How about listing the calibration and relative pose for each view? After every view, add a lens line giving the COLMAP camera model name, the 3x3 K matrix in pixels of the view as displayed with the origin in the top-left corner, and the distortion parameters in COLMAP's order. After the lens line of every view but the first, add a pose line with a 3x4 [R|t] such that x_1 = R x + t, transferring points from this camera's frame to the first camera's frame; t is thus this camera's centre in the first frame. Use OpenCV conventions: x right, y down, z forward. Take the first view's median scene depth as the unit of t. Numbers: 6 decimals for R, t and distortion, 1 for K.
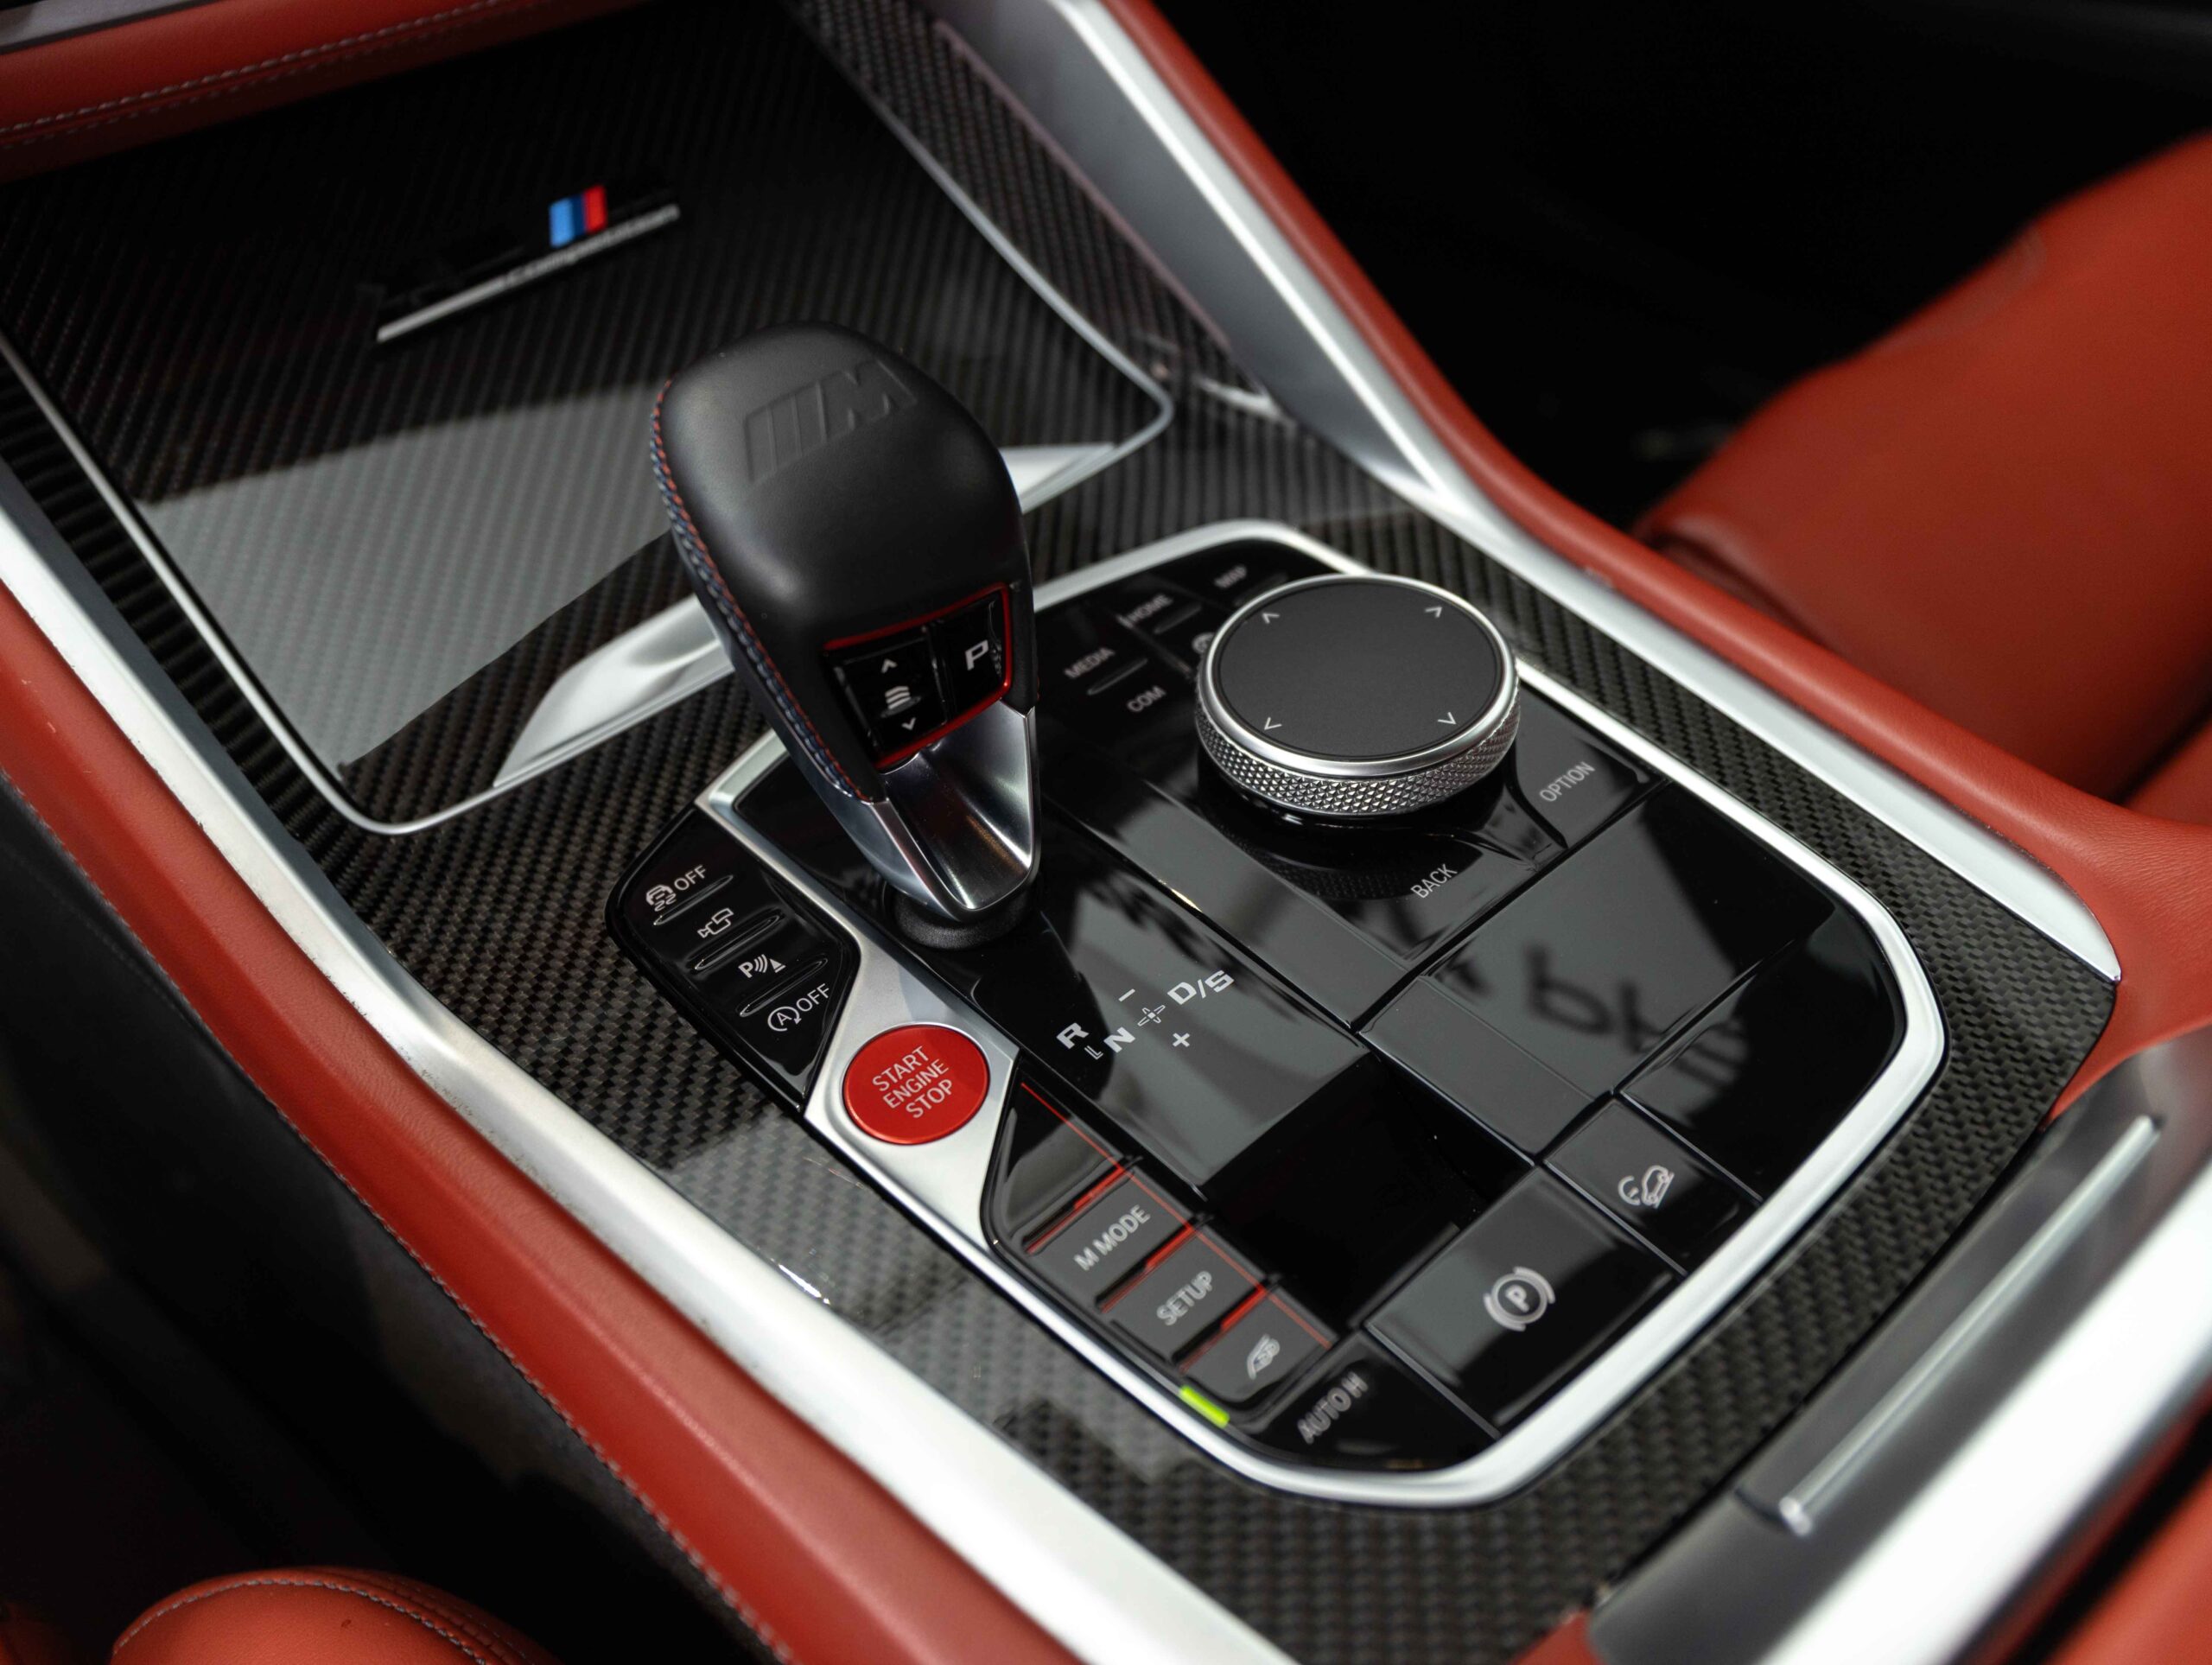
lens RADIAL K [[1816.7, 0, 1106.0], [0, 1816.7, 832.5], [0, 0, 1]] dist [0.001242, 0.000953]
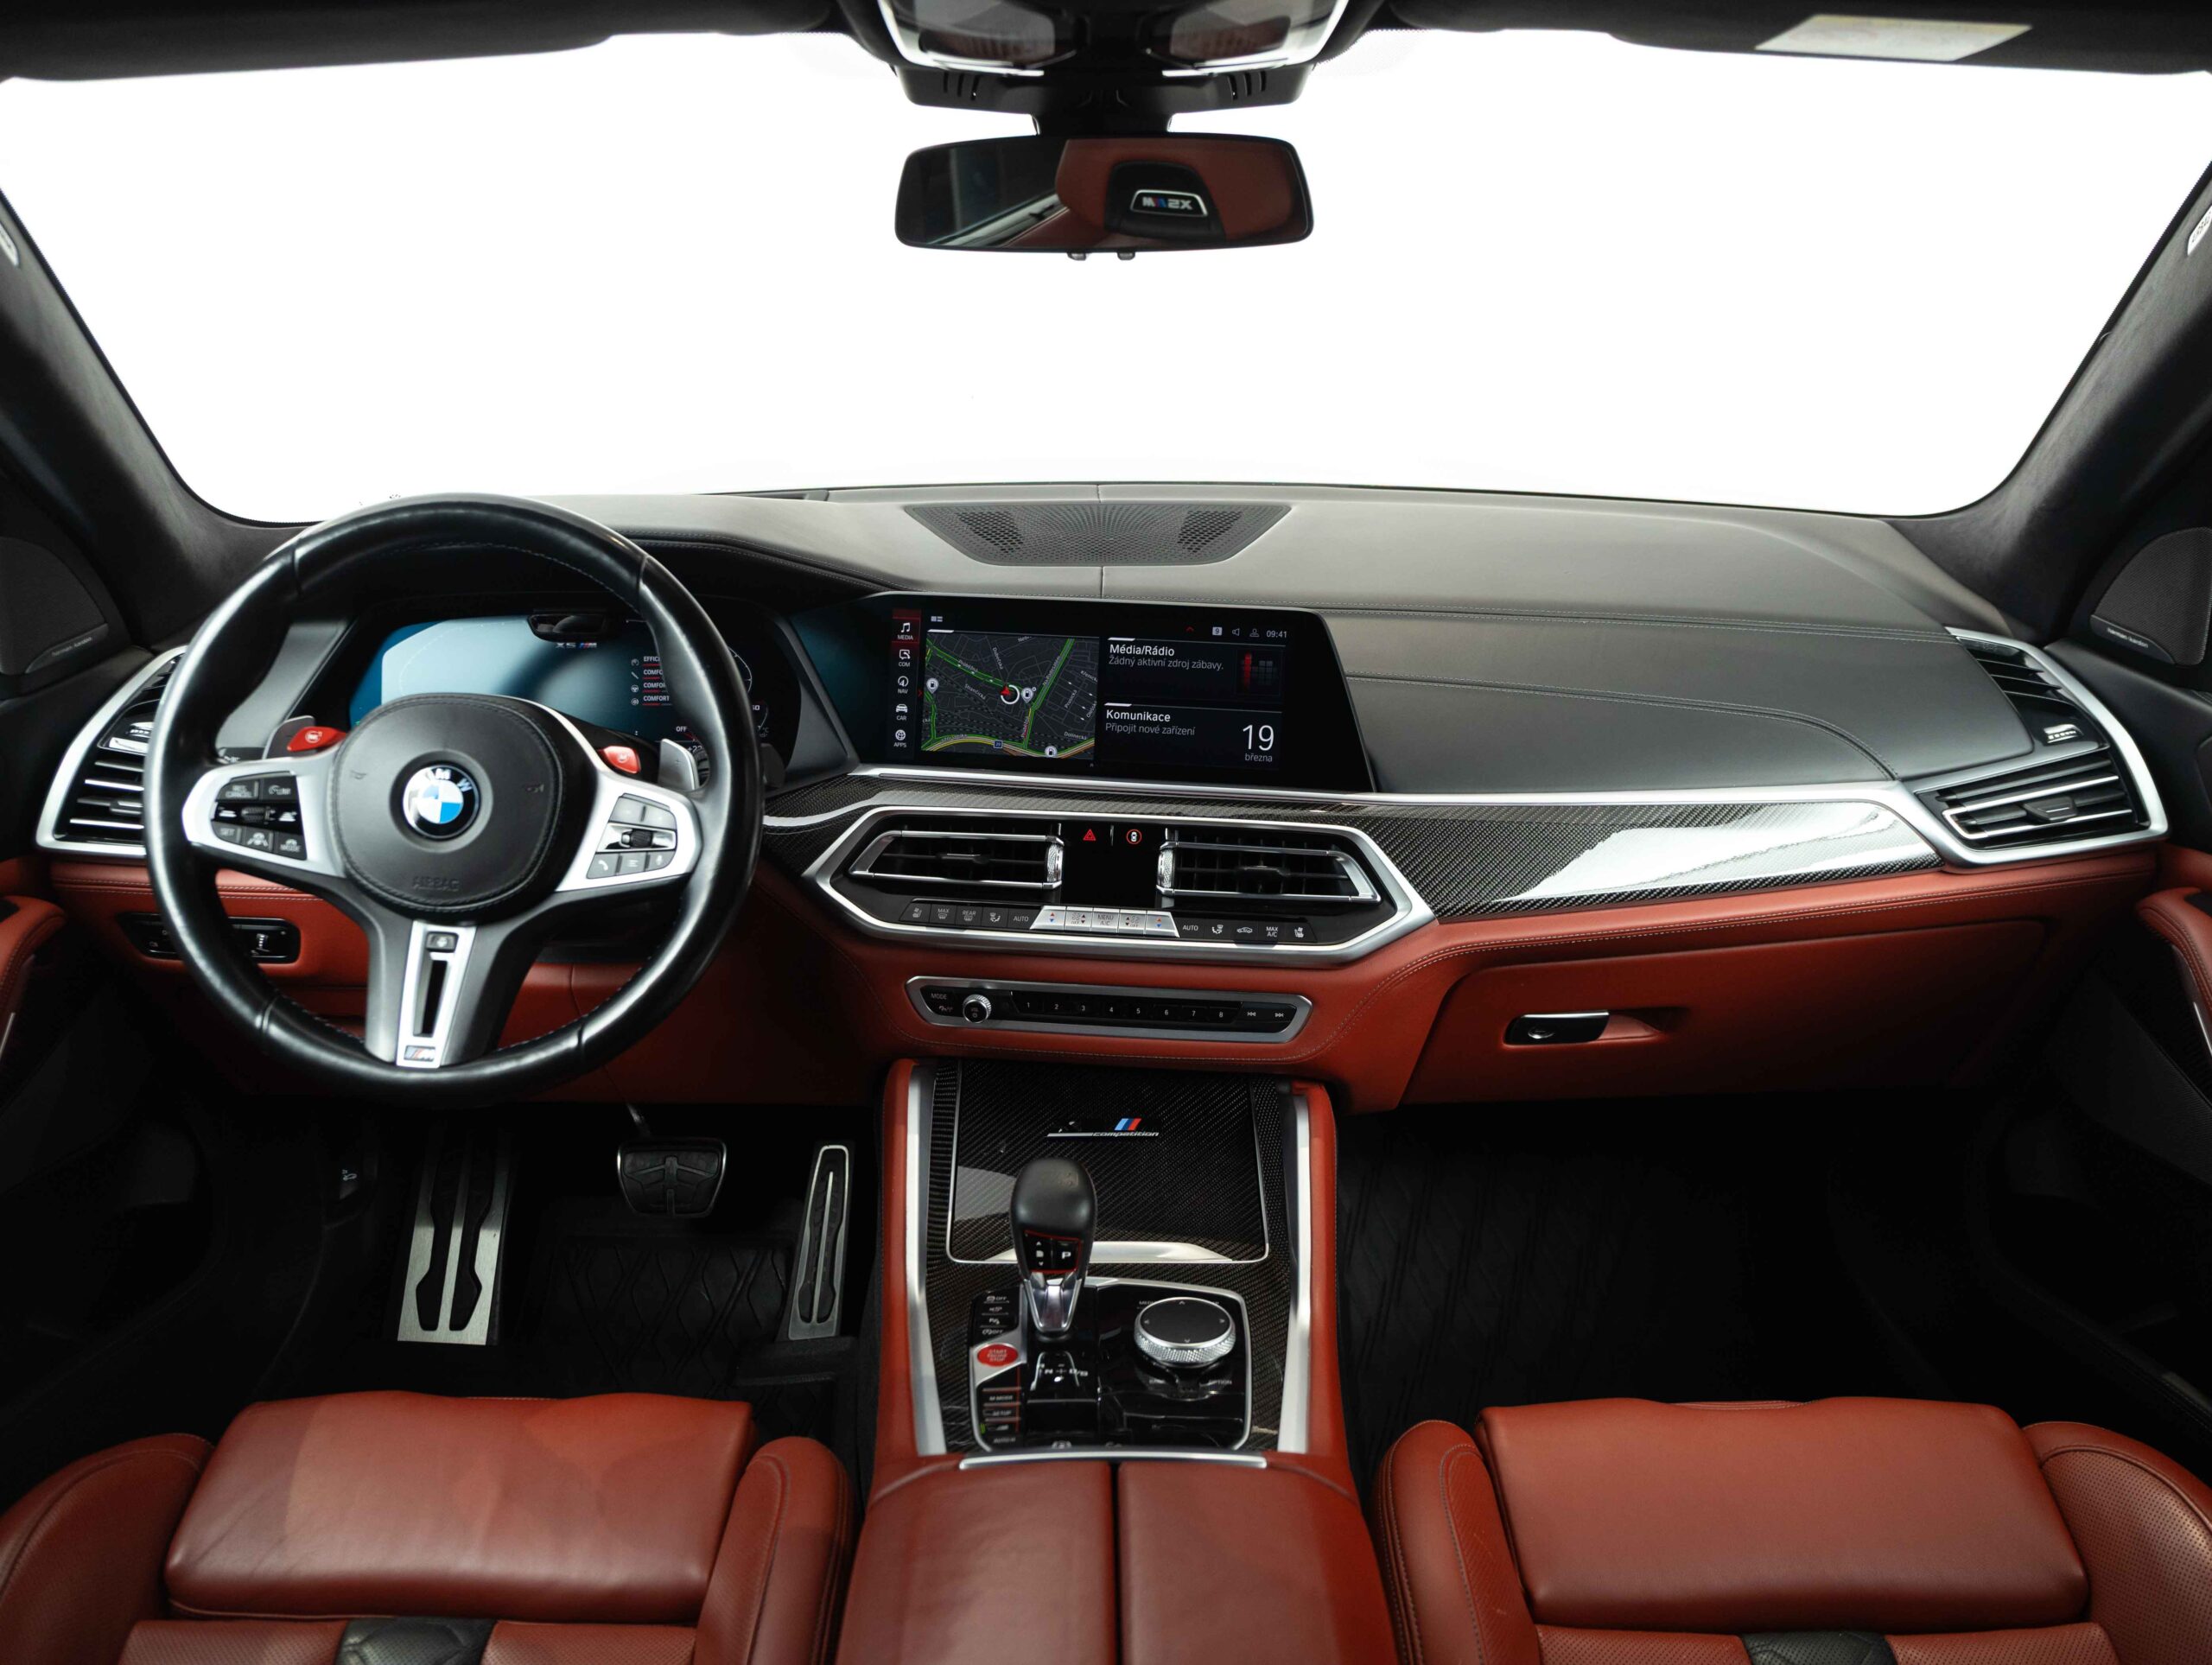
lens RADIAL K [[1718.3, 0, 1106.0], [0, 1718.3, 832.5], [0, 0, 1]] dist [-0.034938, -0.002731]
pose [[0.762540, 0.228975, -0.605065, 1.285318], [-0.495630, 0.807869, -0.318902, 0.190732], [0.415793, 0.543064, 0.729519, -1.337870]]
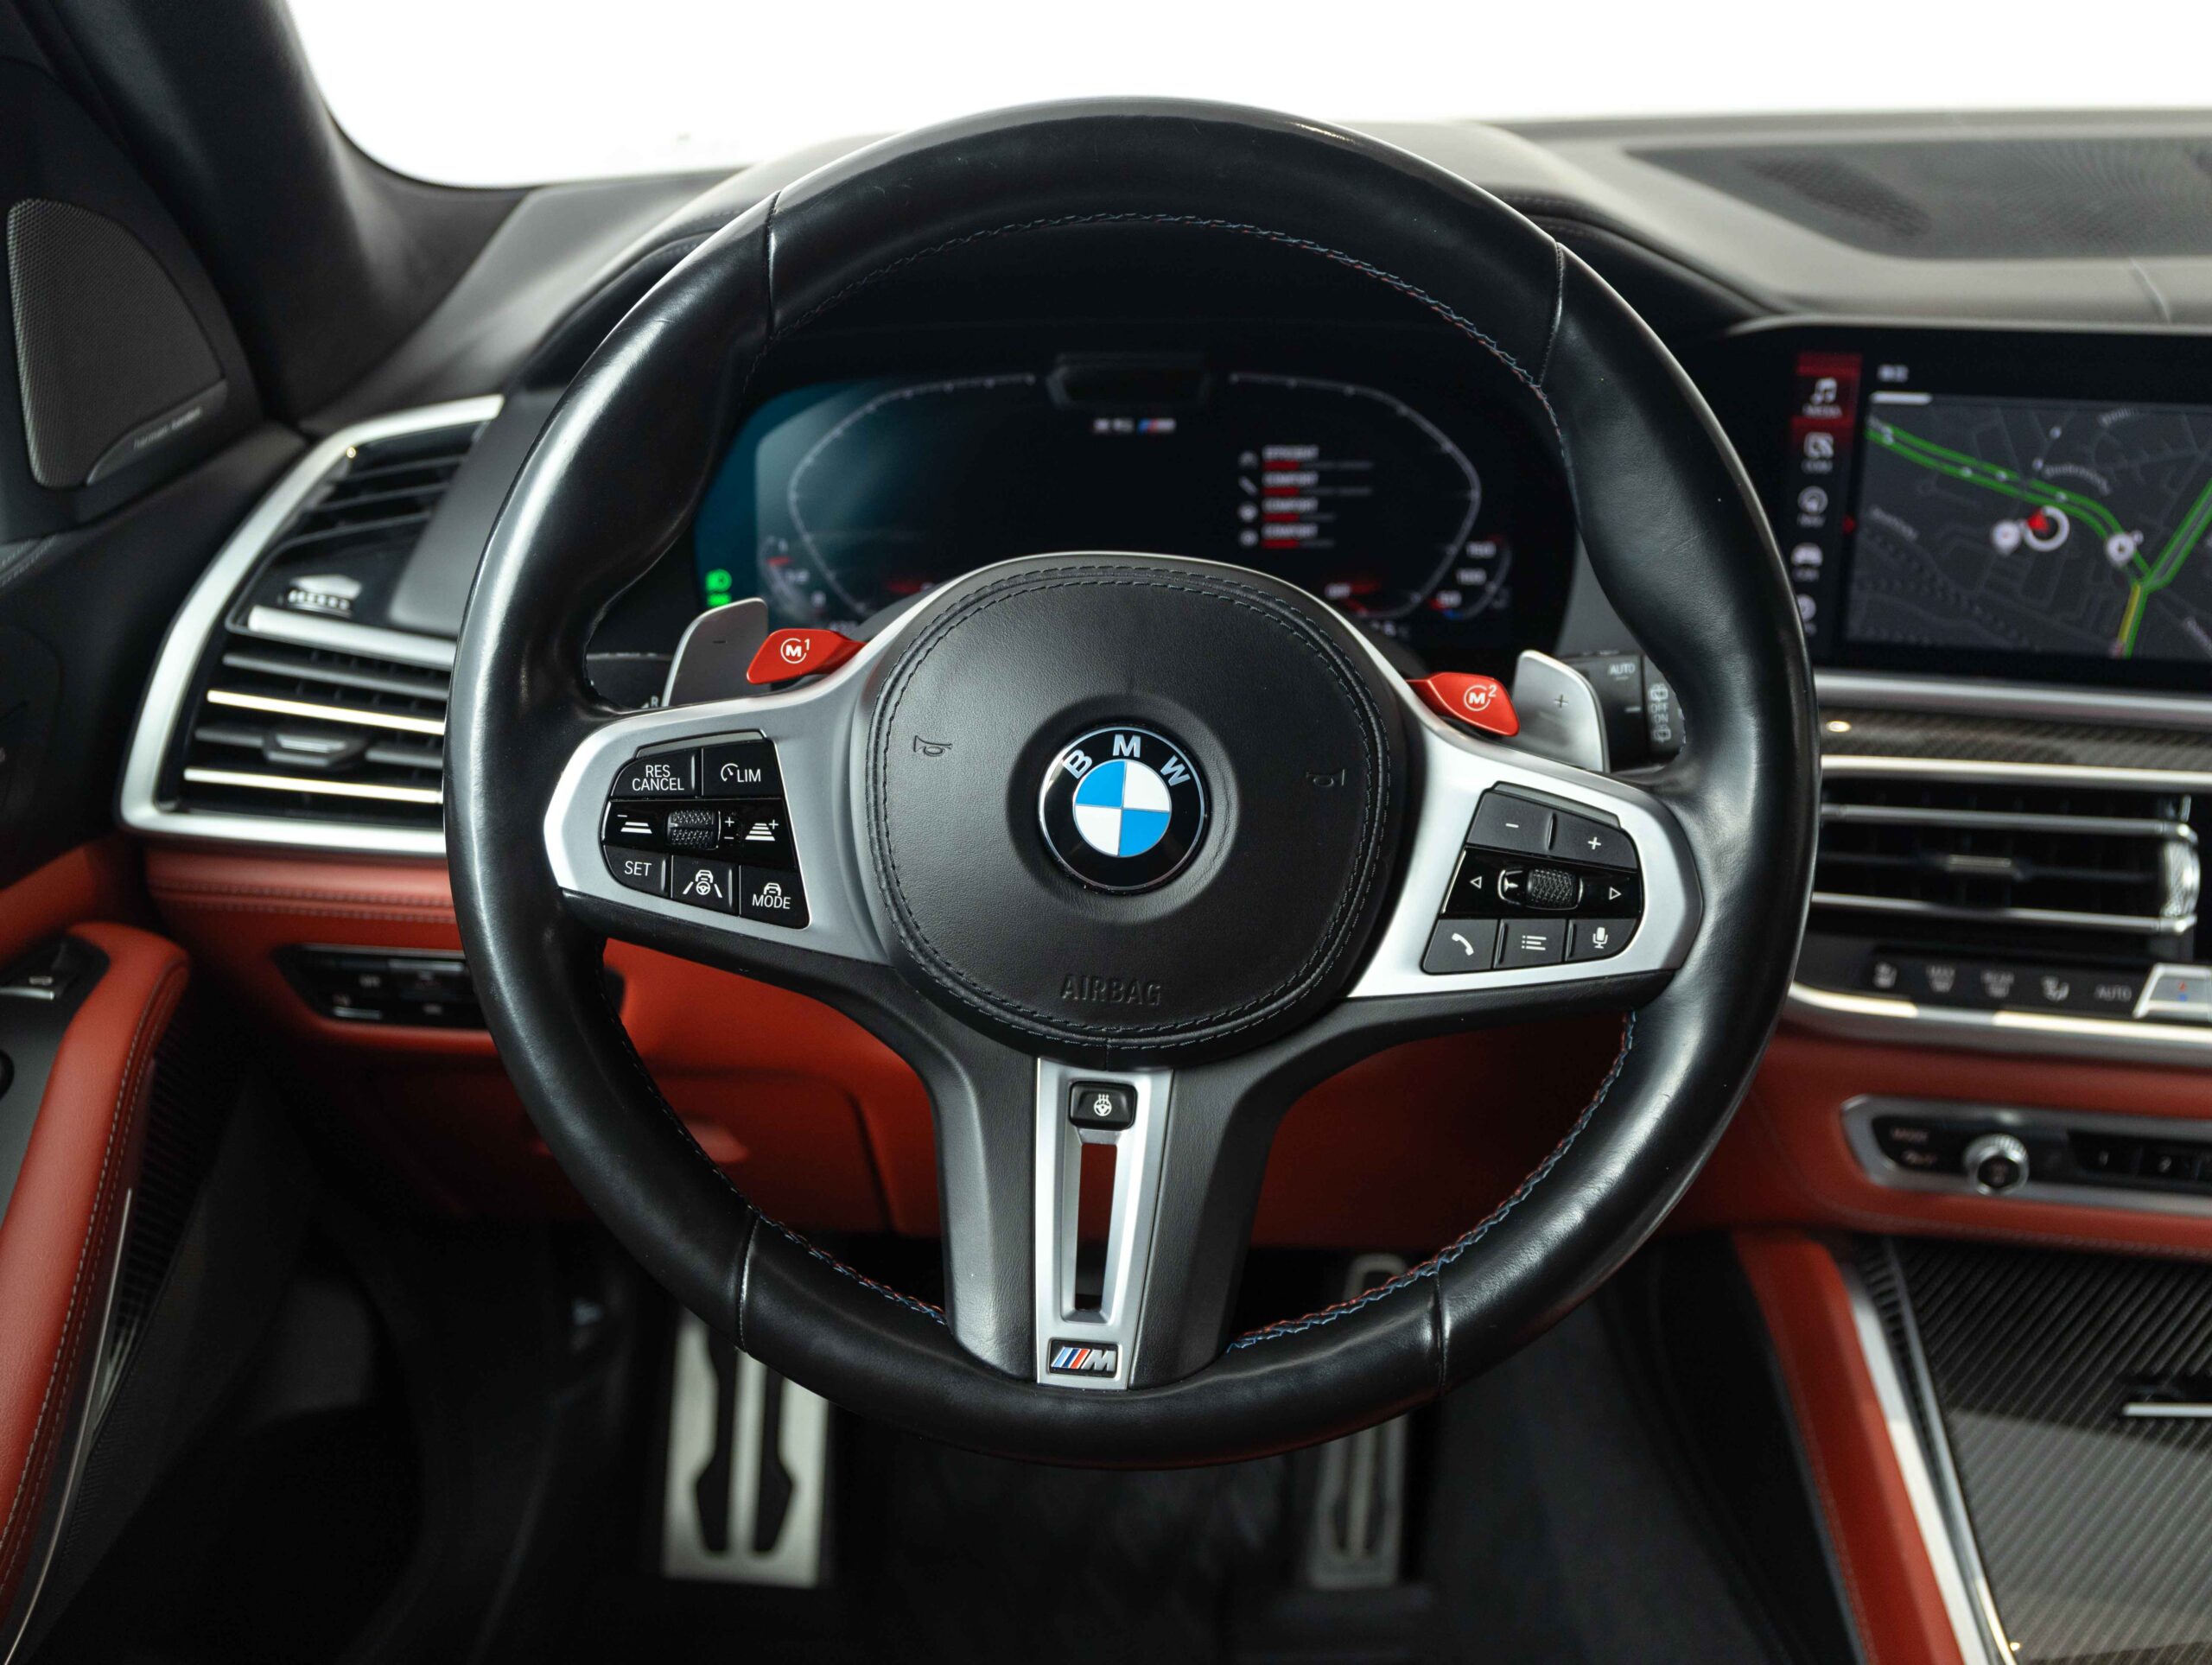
lens RADIAL K [[2181.9, 0, 1106.0], [0, 2181.9, 832.5], [0, 0, 1]] dist [0.028044, 0.007580]
pose [[0.729908, 0.294279, -0.616956, -0.006676], [-0.513310, 0.832004, -0.210432, 0.161126], [0.451384, 0.470285, 0.758343, -1.046616]]
